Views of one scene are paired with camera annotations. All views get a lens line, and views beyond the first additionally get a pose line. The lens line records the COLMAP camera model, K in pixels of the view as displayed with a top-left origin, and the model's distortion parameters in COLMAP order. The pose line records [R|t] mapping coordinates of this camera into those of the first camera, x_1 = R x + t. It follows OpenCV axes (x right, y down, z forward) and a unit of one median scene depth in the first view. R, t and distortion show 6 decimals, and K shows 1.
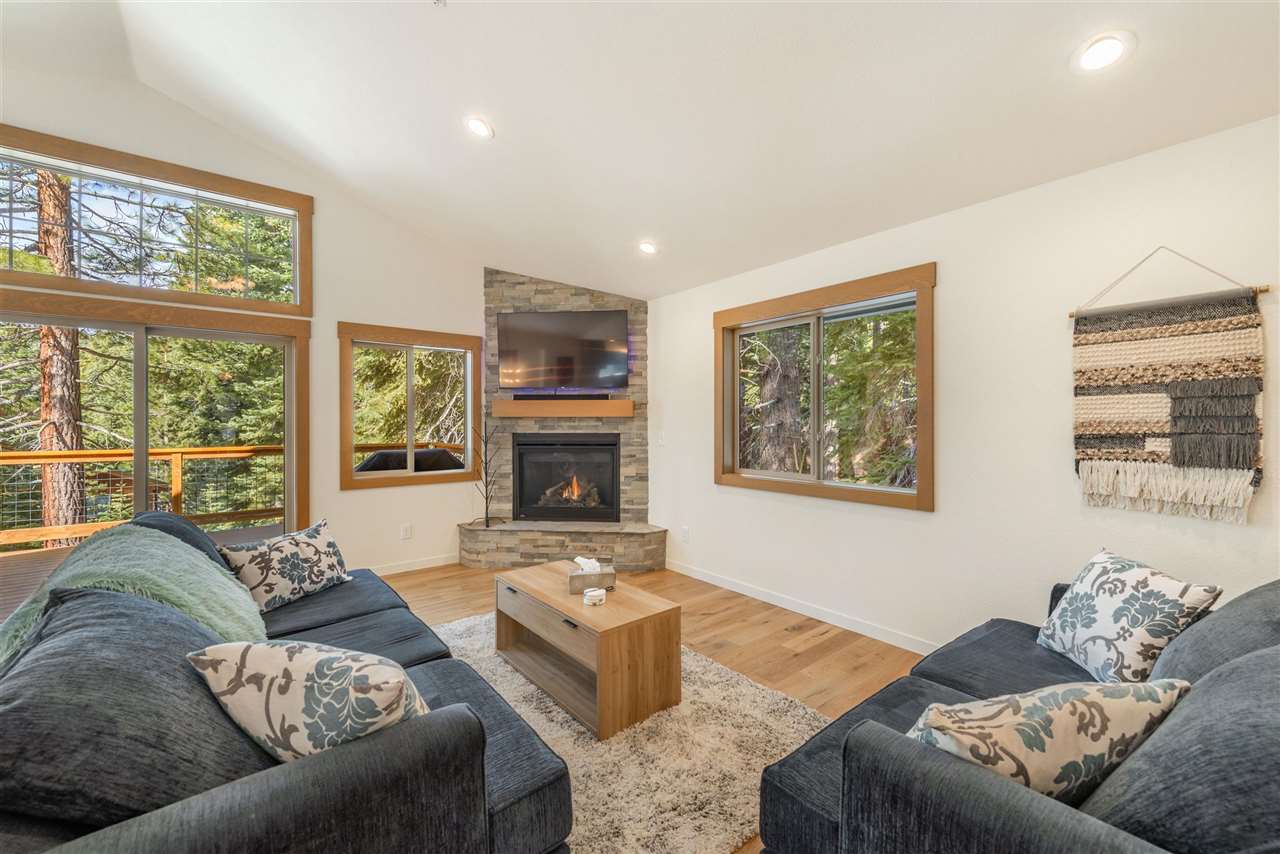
lens RADIAL K [[497.9, 0, 640.0], [0, 497.9, 427.0], [0, 0, 1]] dist [-0.001479, -0.000108]
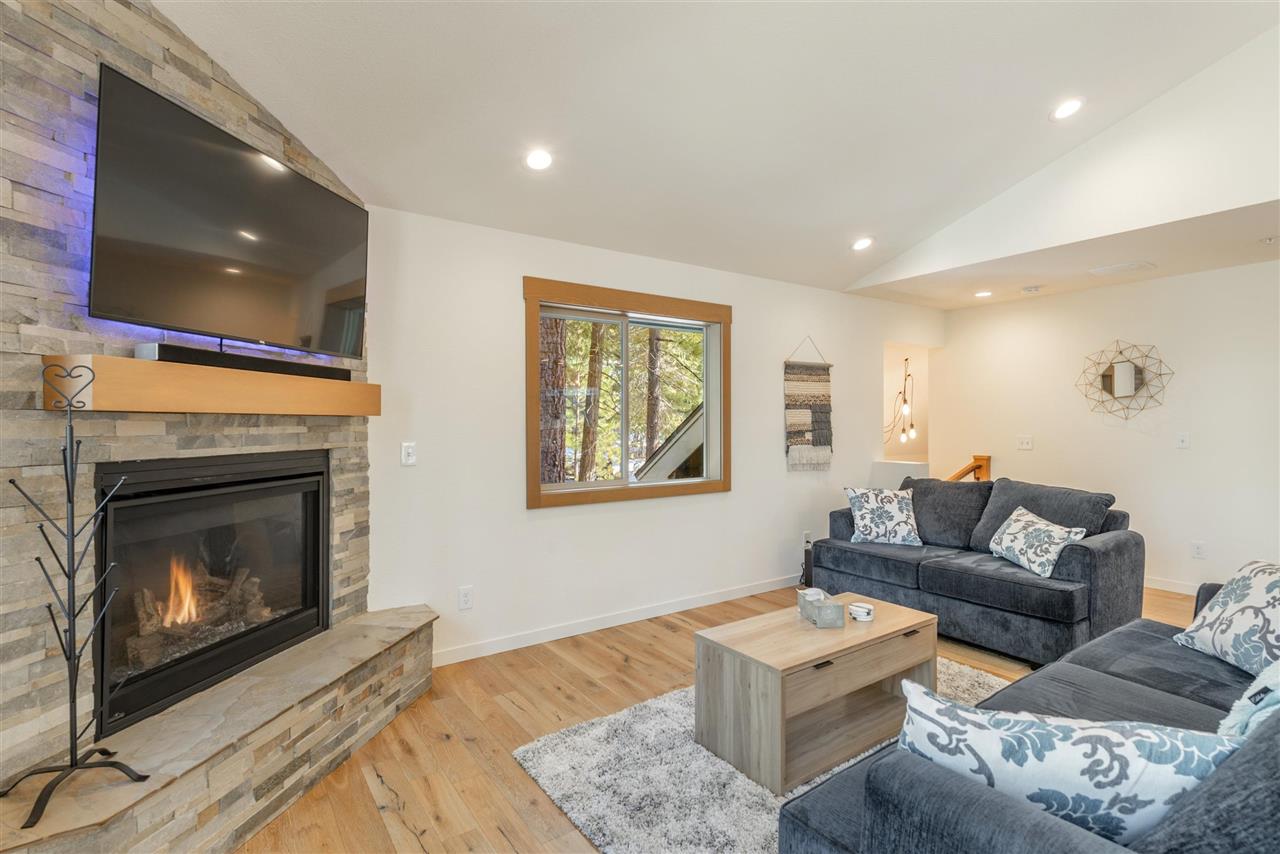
lens RADIAL K [[620.1, 0, 640.0], [0, 620.1, 427.0], [0, 0, 1]] dist [0.000064, -0.000088]
pose [[0.064706, -0.007682, 0.997875, -0.669886], [0.010735, 0.999918, 0.007001, -0.010489], [-0.997847, 0.010259, 0.064783, 0.688017]]
